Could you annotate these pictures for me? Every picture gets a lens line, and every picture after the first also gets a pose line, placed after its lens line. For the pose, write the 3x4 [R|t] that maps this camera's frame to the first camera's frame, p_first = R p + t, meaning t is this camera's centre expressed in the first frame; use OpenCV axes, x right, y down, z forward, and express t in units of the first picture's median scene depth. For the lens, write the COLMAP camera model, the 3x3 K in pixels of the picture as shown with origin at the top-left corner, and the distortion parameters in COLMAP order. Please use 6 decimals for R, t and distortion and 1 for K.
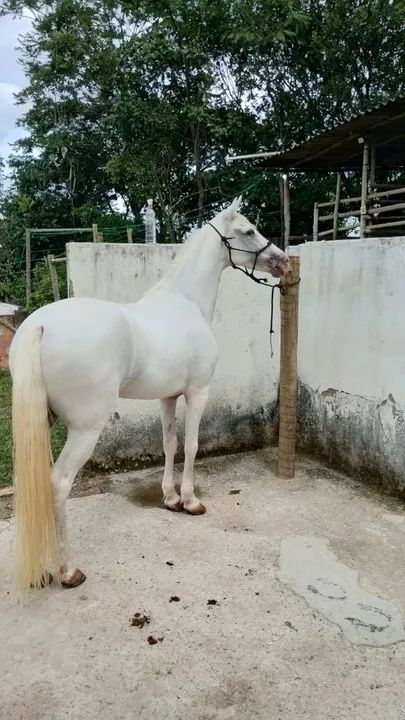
lens RADIAL K [[590.0, 0, 202.5], [0, 590.0, 360.0], [0, 0, 1]] dist [-0.001922, -0.007757]
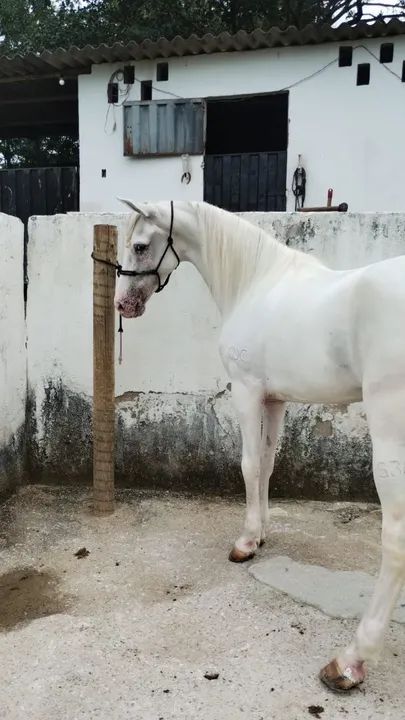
lens RADIAL K [[590.0, 0, 202.5], [0, 590.0, 360.0], [0, 0, 1]] dist [-0.001922, -0.007757]
pose [[0.585043, -0.100018, 0.804811, -0.404619], [0.112933, 0.992745, 0.041279, -0.019115], [-0.803100, 0.066740, 0.592094, 0.447383]]
